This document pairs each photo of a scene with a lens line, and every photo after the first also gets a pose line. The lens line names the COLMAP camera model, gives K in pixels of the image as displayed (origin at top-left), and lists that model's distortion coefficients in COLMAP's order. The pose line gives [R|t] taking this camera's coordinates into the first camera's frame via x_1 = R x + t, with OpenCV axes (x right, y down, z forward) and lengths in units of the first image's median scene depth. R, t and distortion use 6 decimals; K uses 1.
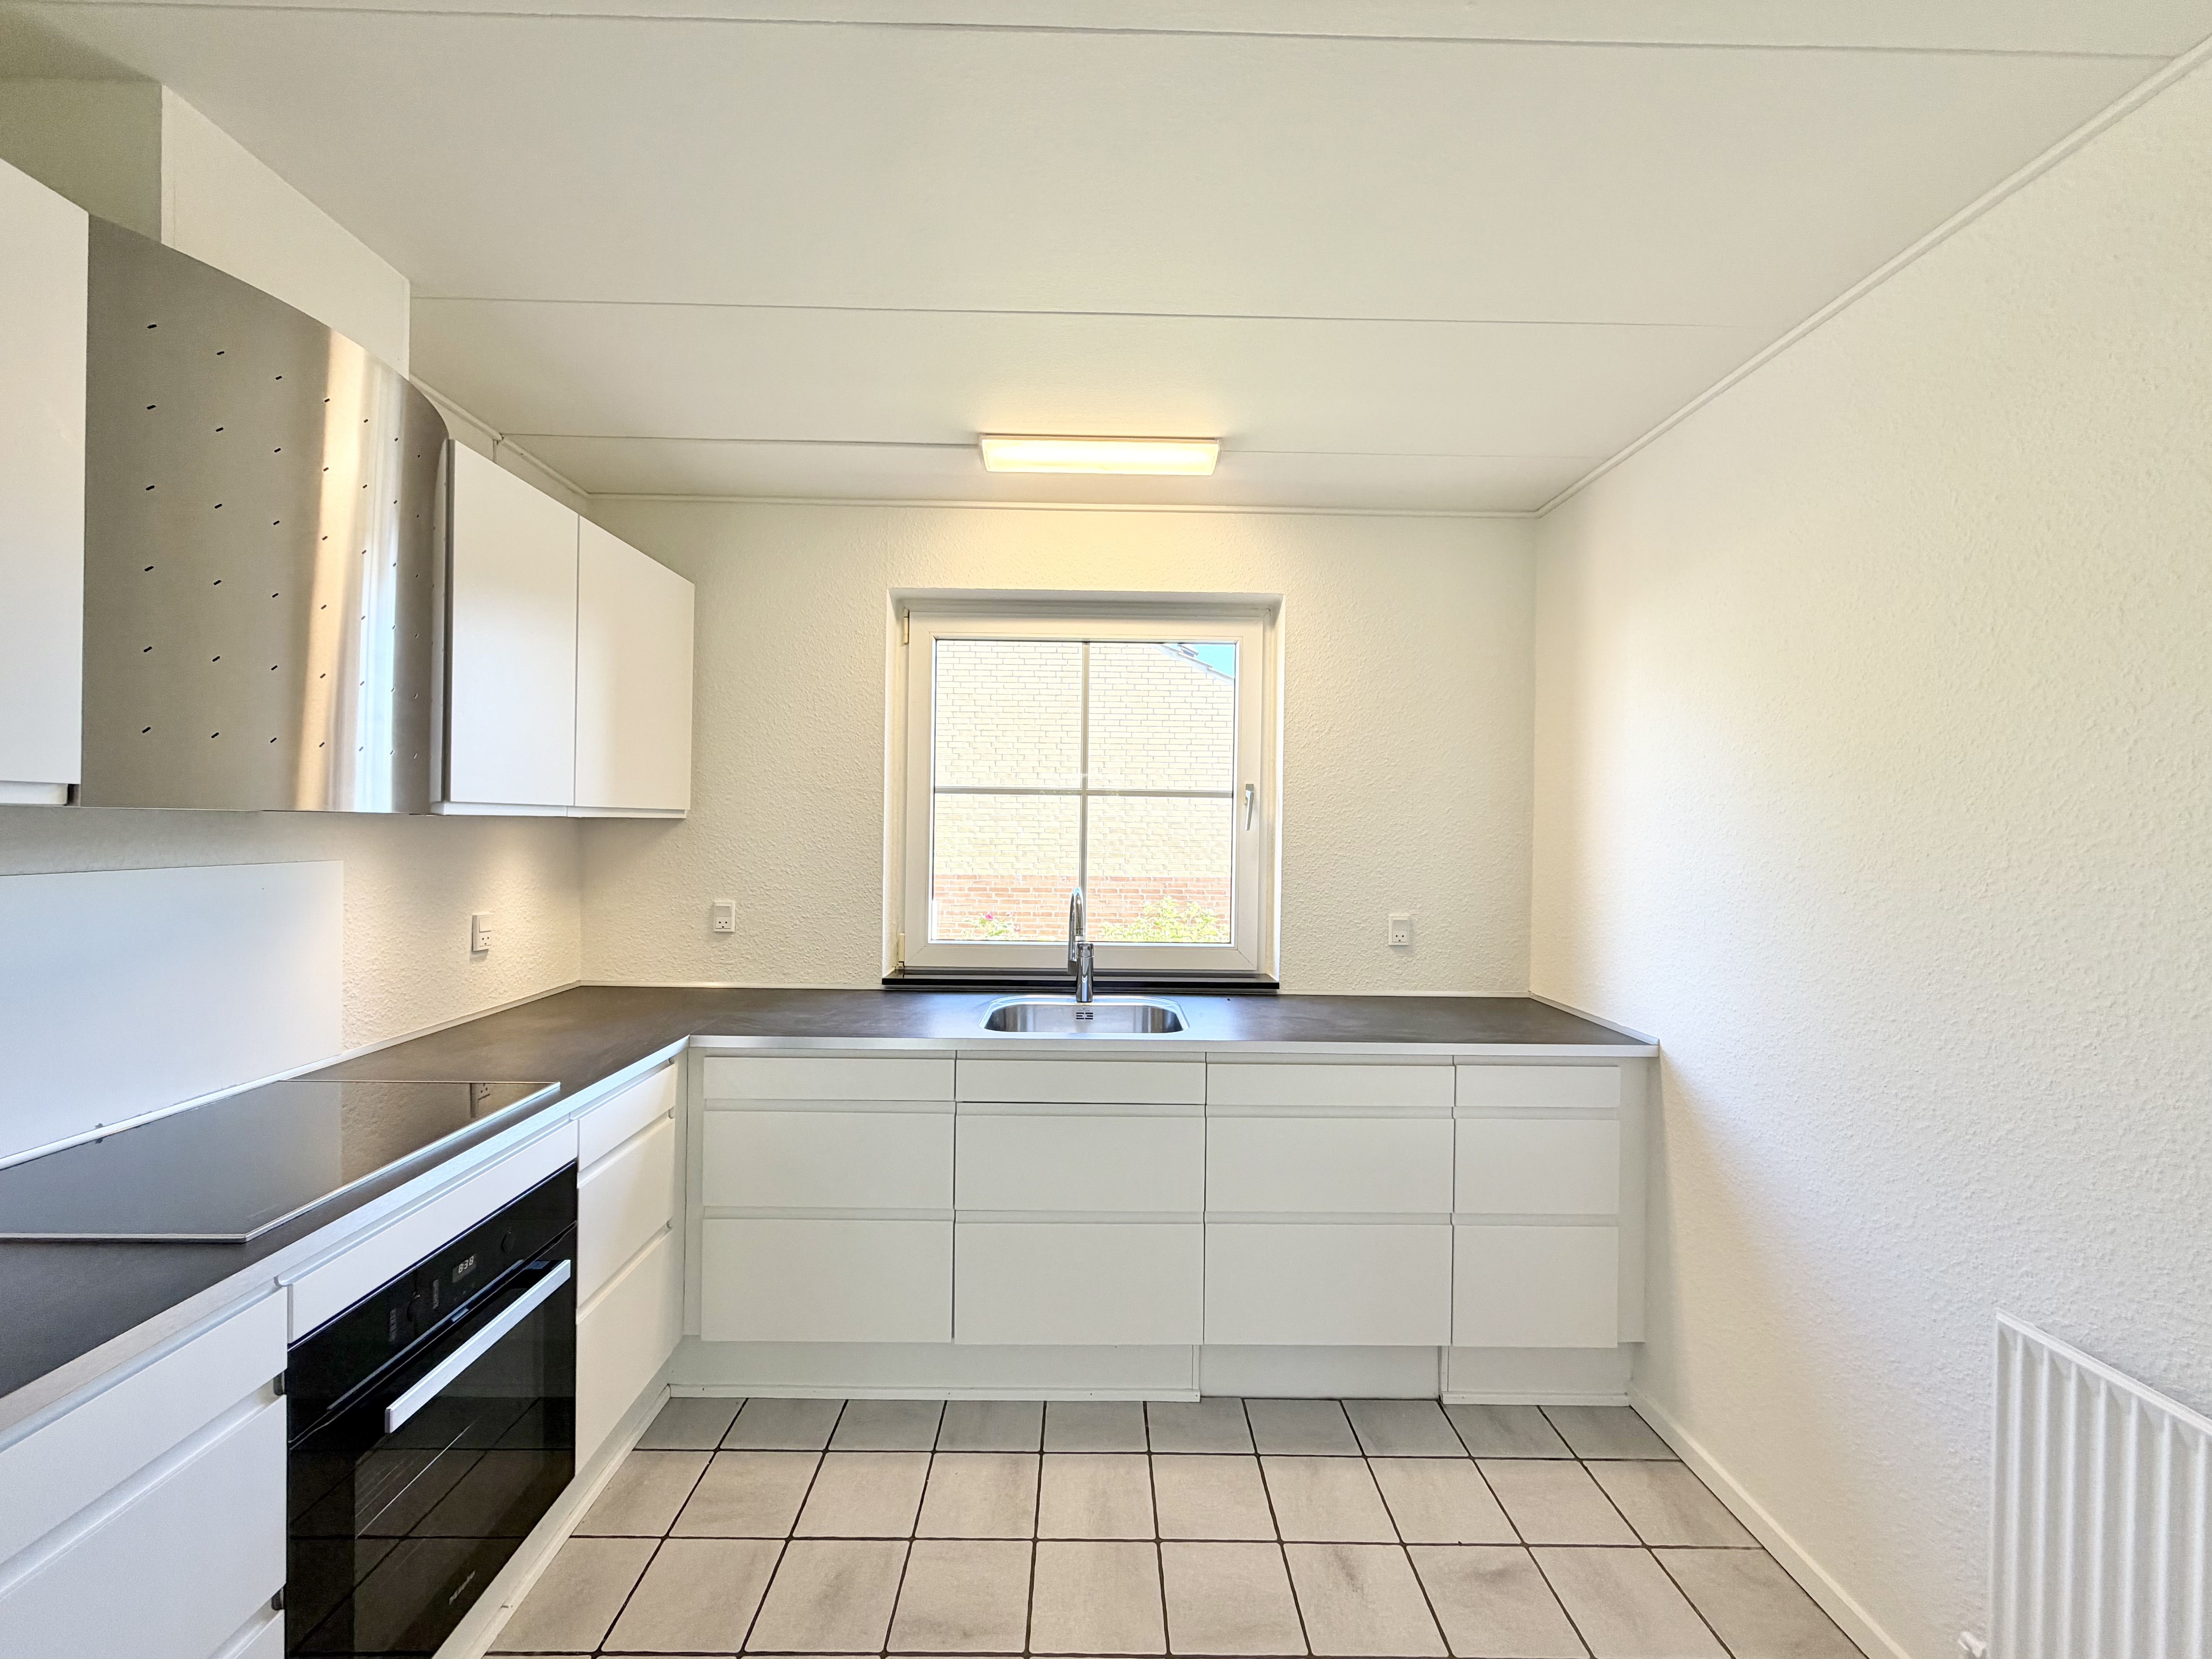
lens RADIAL K [[893.2, 0, 1102.2], [0, 893.2, 829.8], [0, 0, 1]] dist [0.001765, -0.000449]
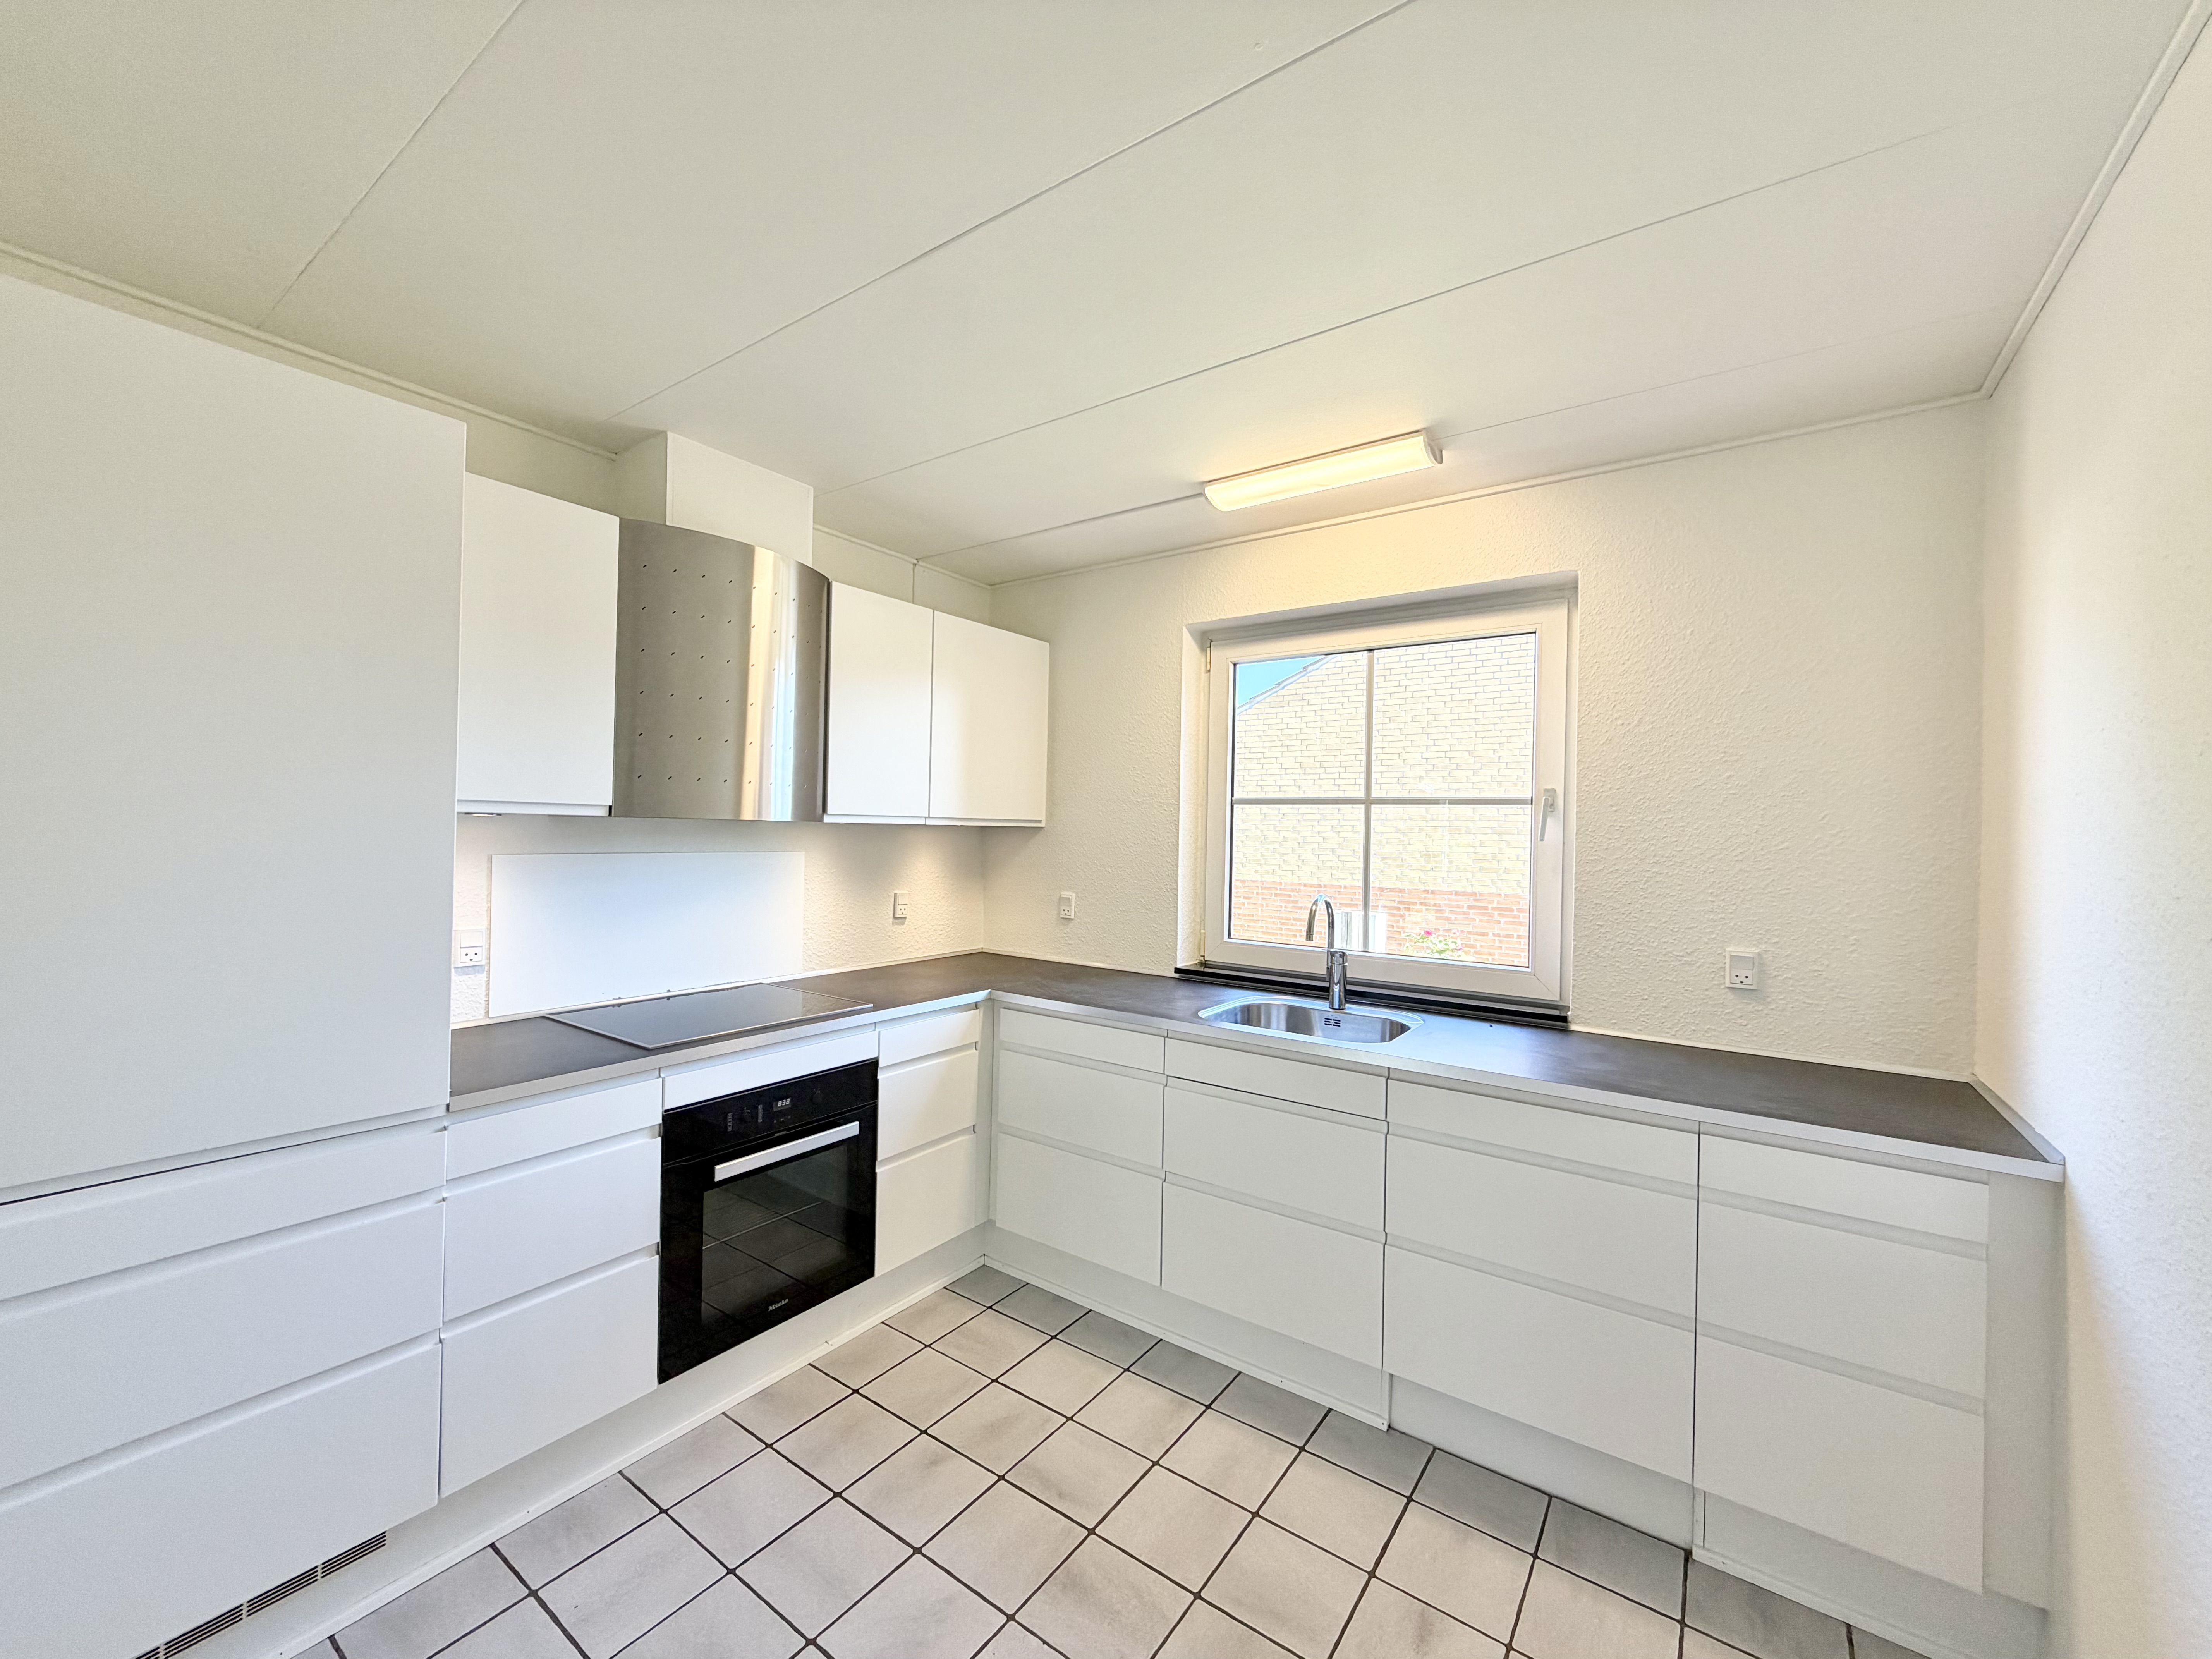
lens RADIAL K [[893.2, 0, 1086.8], [0, 893.2, 829.7], [0, 0, 1]] dist [0.001765, -0.000449]
pose [[0.799968, 0.002109, -0.600039, 0.421023], [-0.011922, 0.999852, -0.012380, 0.007199], [0.599924, 0.017057, 0.799875, 0.023906]]
